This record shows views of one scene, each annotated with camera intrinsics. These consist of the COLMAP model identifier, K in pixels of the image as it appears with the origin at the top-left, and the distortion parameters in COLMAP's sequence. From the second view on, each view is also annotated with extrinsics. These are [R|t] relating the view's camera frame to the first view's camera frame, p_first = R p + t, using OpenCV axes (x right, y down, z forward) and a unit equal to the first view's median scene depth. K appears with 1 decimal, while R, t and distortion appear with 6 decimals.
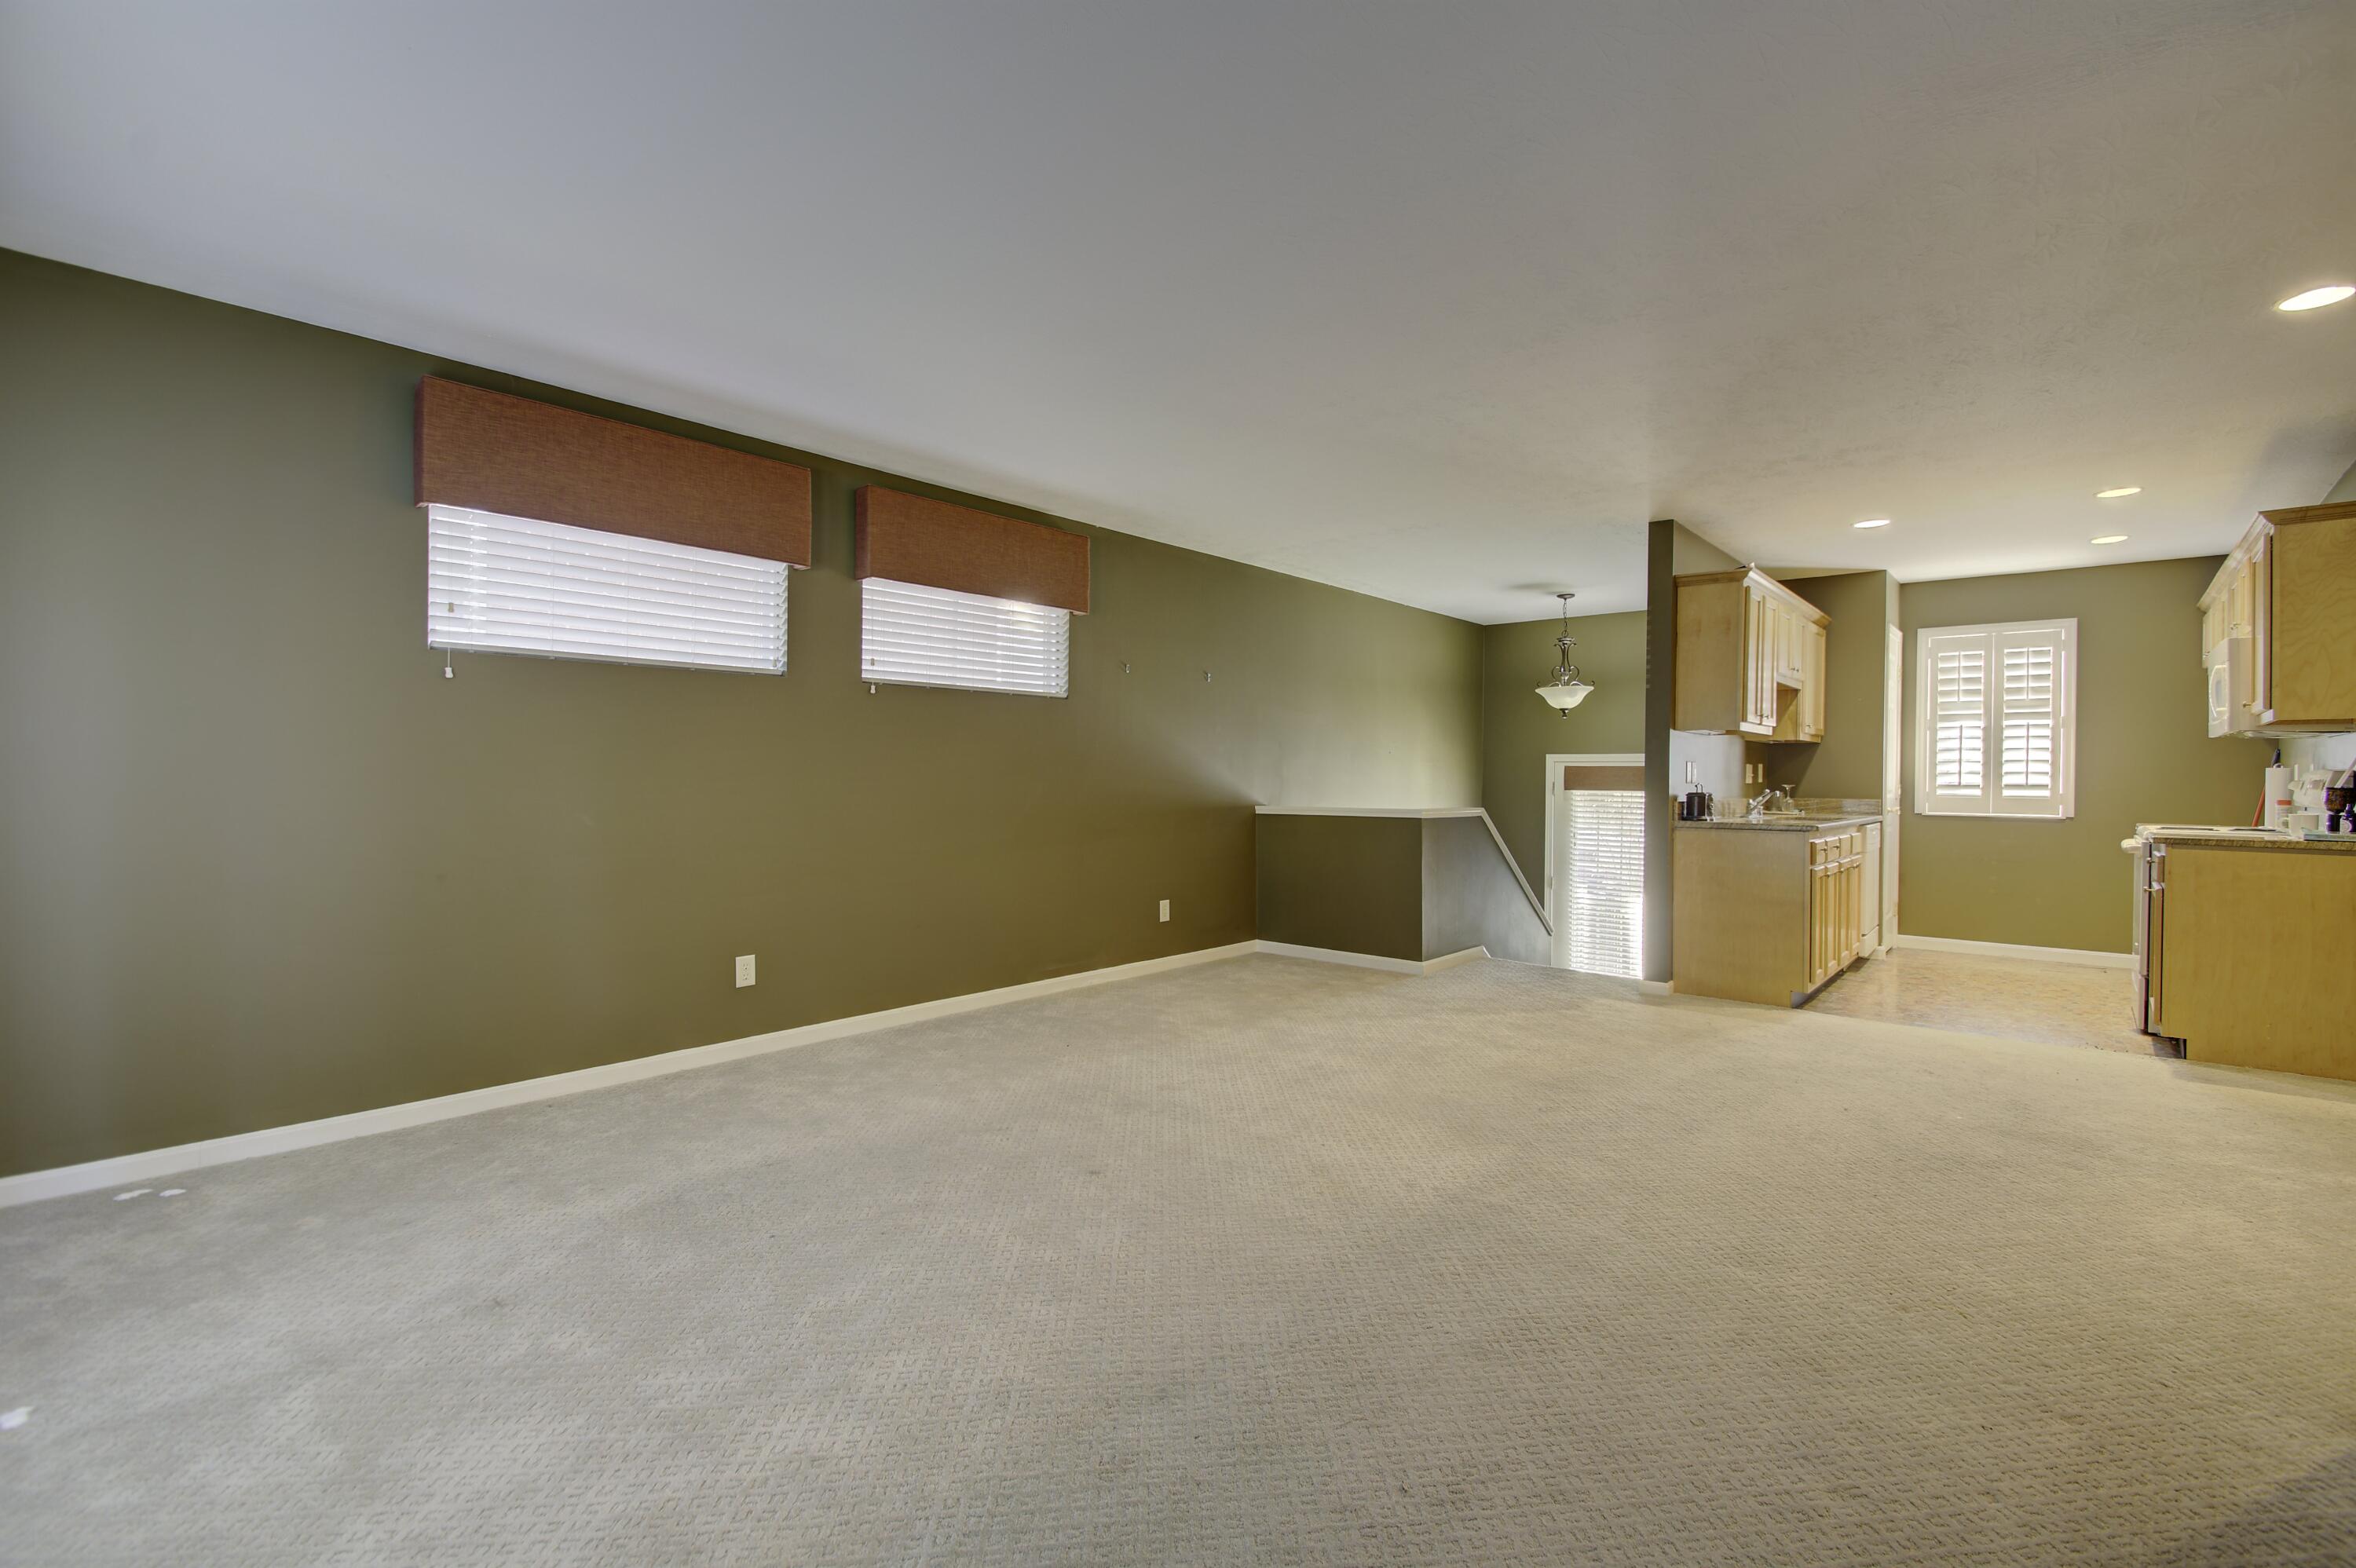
lens RADIAL K [[1029.2, 0, 1179.4], [0, 1029.2, 783.3], [0, 0, 1]] dist [-0.018561, -0.000841]
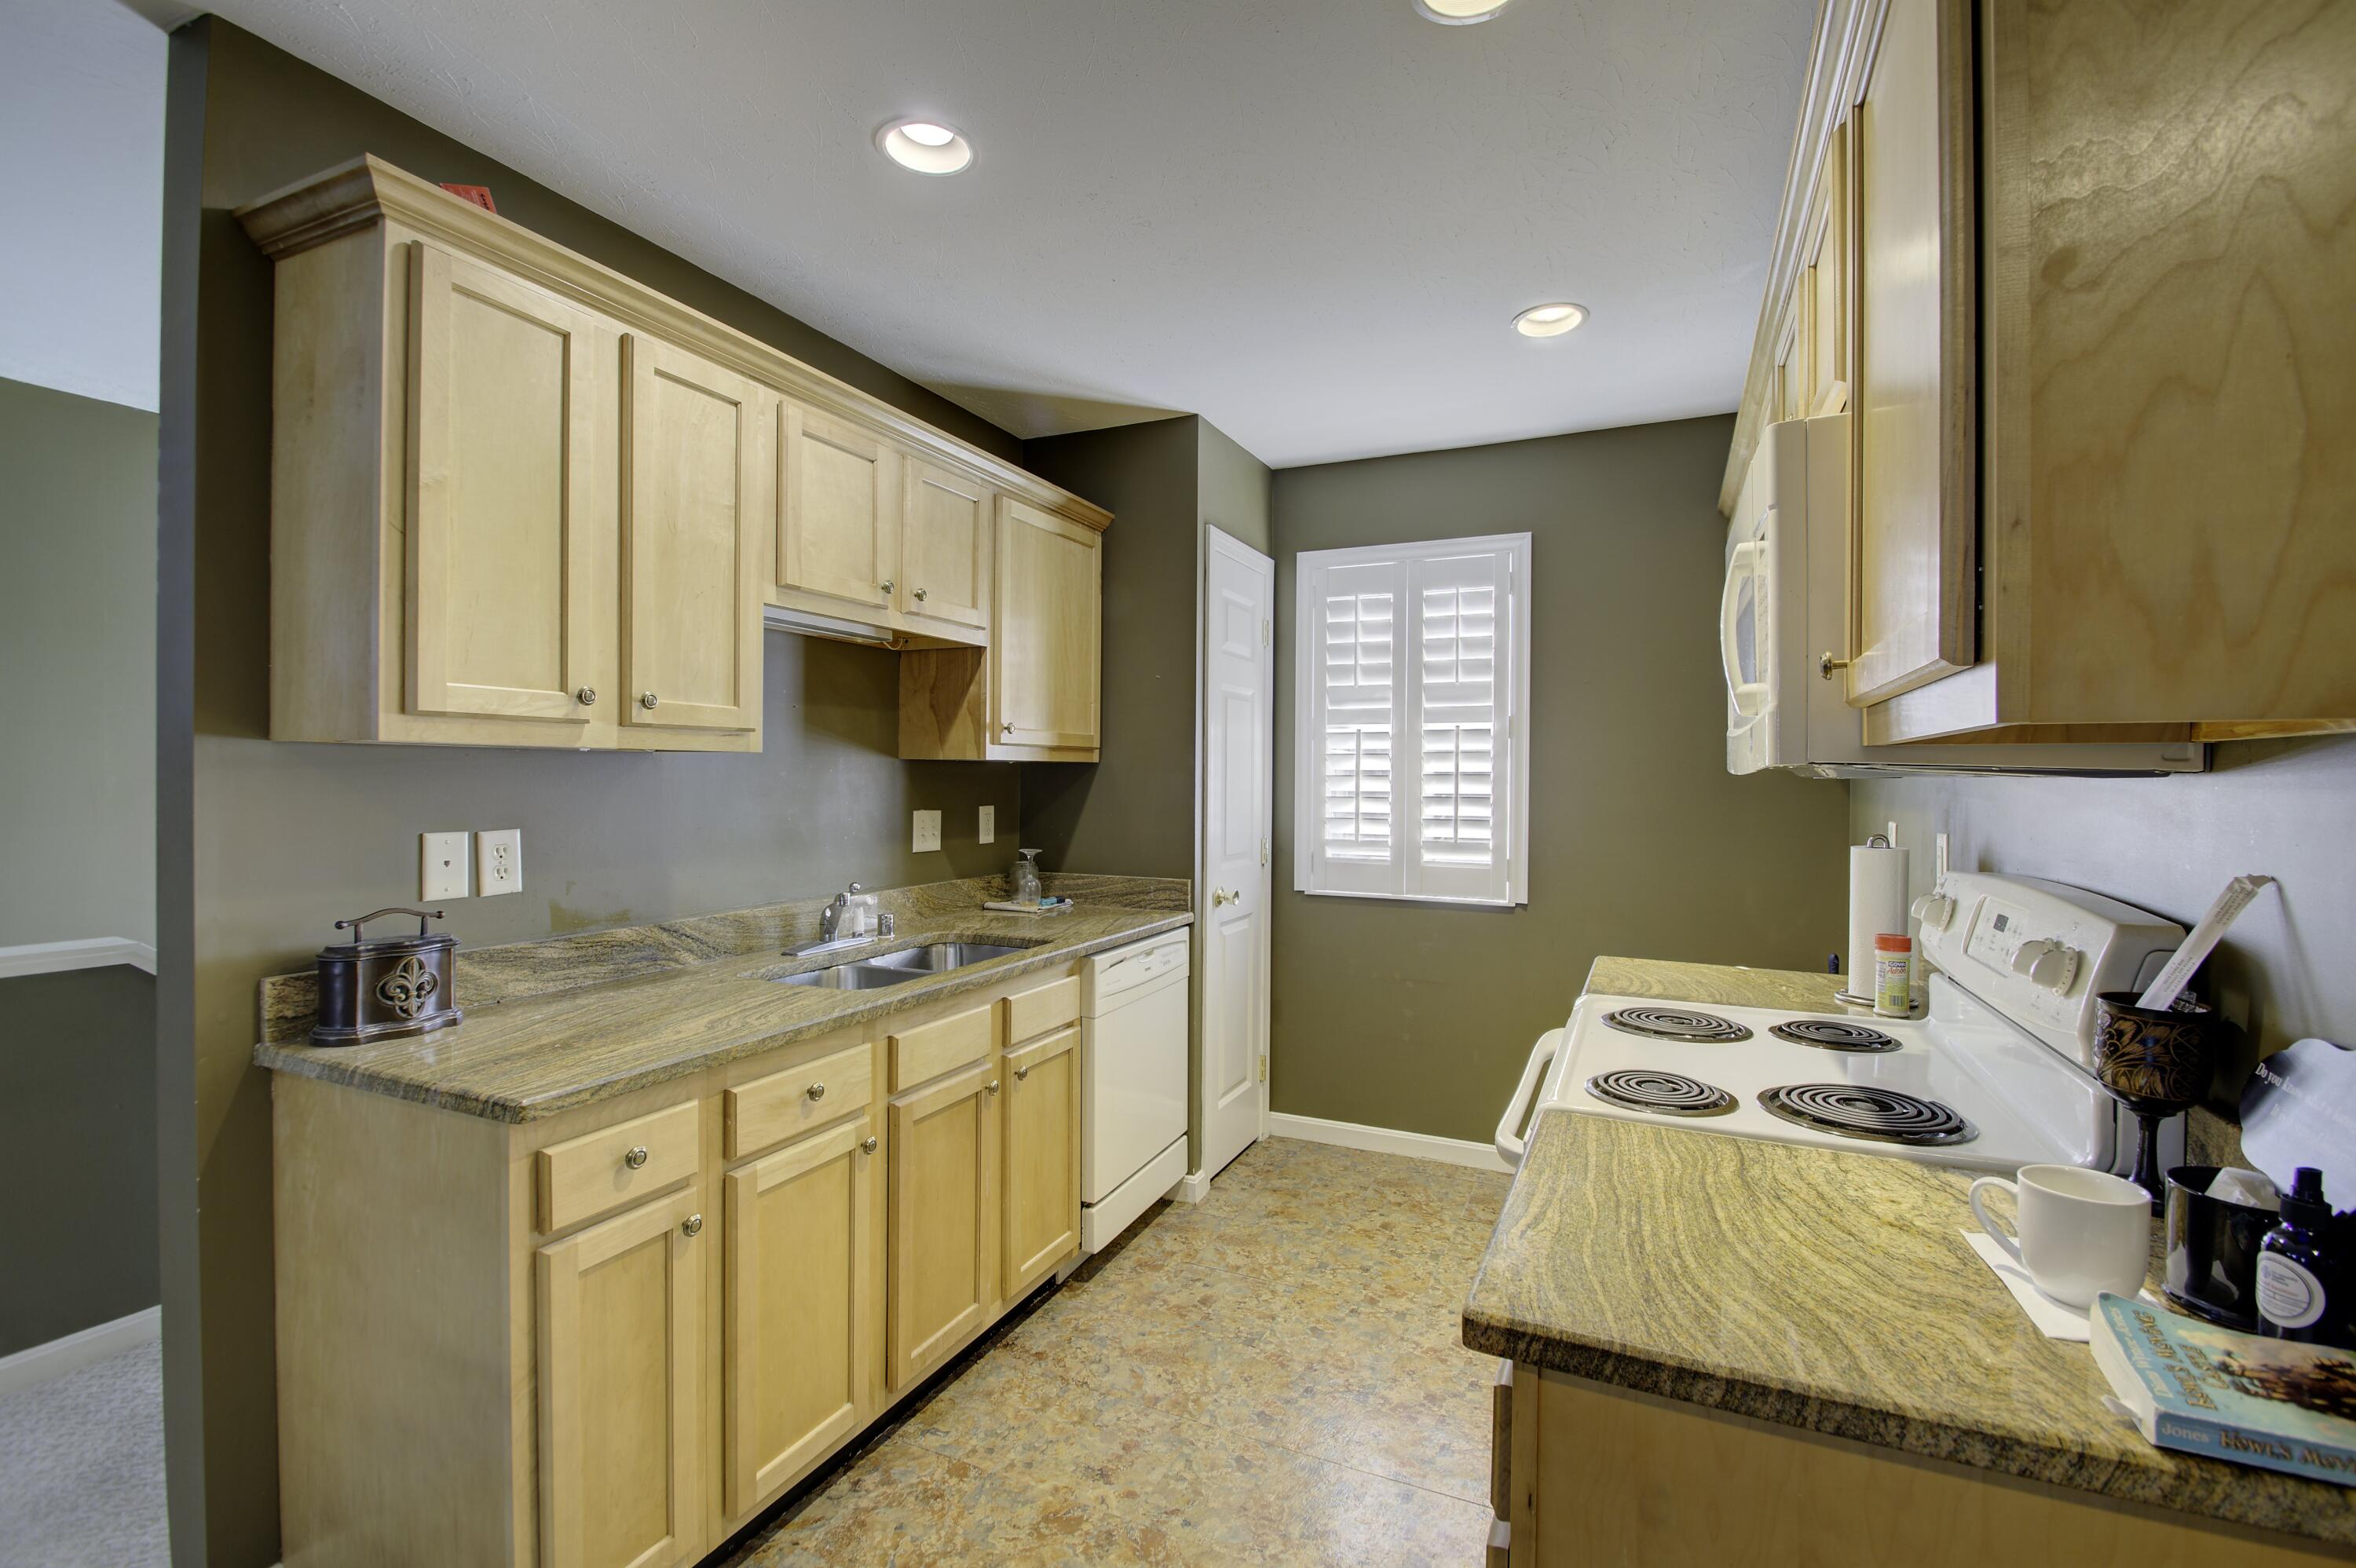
lens RADIAL K [[1029.2, 0, 1183.2], [0, 1029.2, 777.6], [0, 0, 1]] dist [-0.018561, -0.000841]
pose [[0.956835, -0.002222, 0.290622, 0.544020], [0.003281, 0.999990, -0.003156, -0.031901], [-0.290612, 0.003974, 0.956833, 0.527479]]
